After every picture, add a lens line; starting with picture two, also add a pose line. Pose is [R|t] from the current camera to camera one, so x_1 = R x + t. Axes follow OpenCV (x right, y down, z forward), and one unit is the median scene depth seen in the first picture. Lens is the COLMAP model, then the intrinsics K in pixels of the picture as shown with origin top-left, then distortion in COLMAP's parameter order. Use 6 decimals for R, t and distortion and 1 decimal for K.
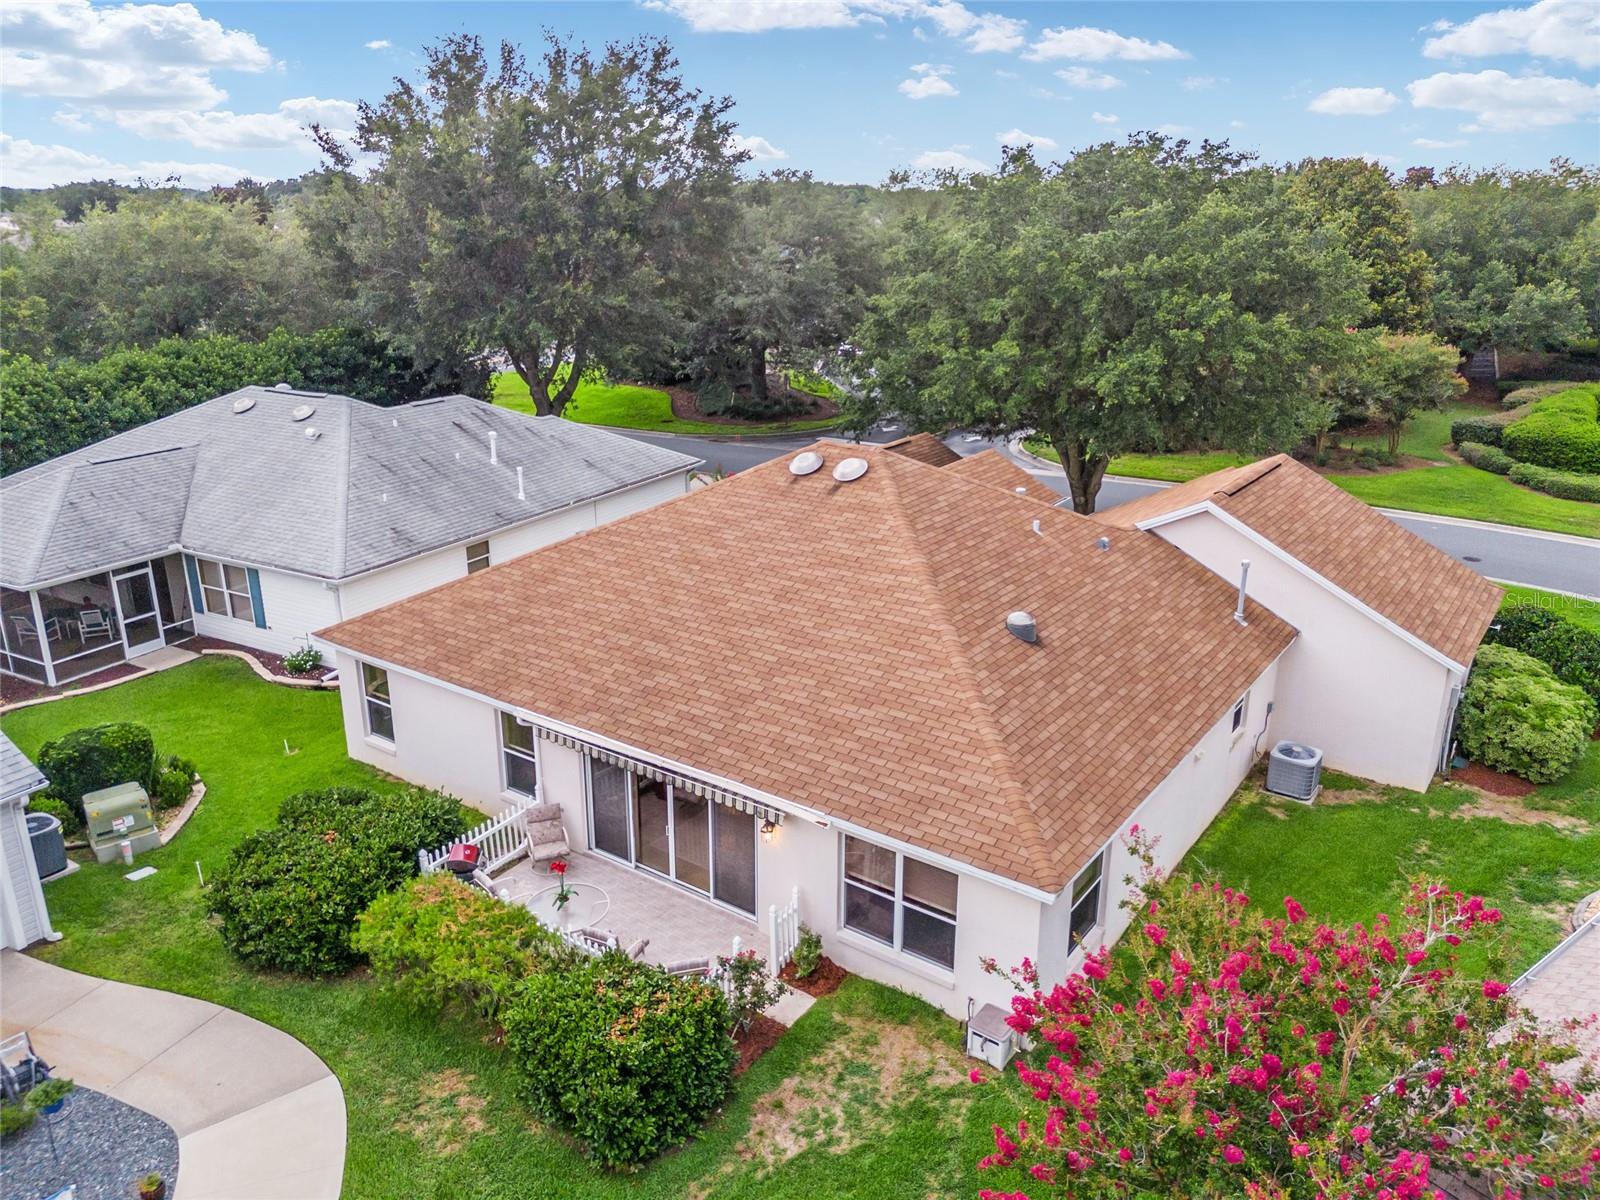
lens RADIAL K [[1160.1, 0, 803.7], [0, 1160.1, 602.8], [0, 0, 1]] dist [0.075730, -0.093221]
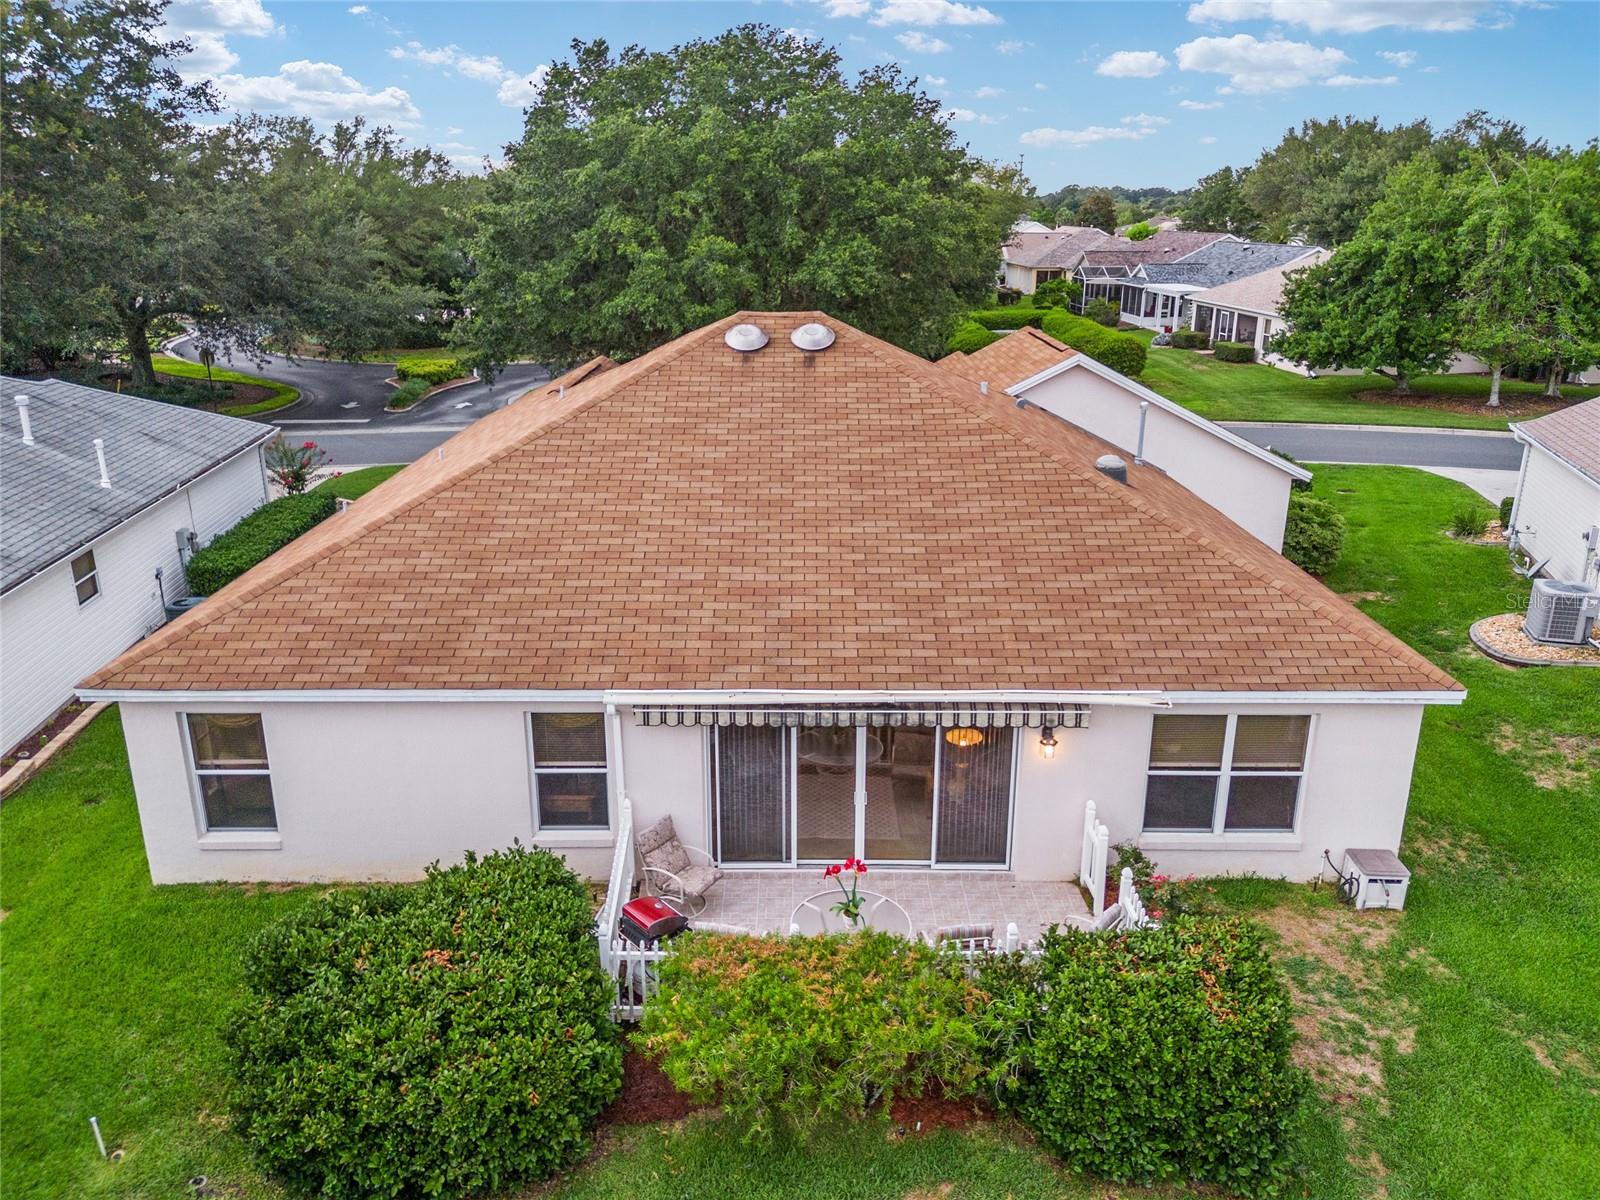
lens RADIAL K [[1160.1, 0, 803.7], [0, 1160.1, 602.8], [0, 0, 1]] dist [0.075730, -0.093221]
pose [[0.813383, -0.188020, 0.550506, -0.508183], [0.190015, 0.980292, 0.054060, 0.025172], [-0.549821, 0.060633, 0.833079, 0.375914]]
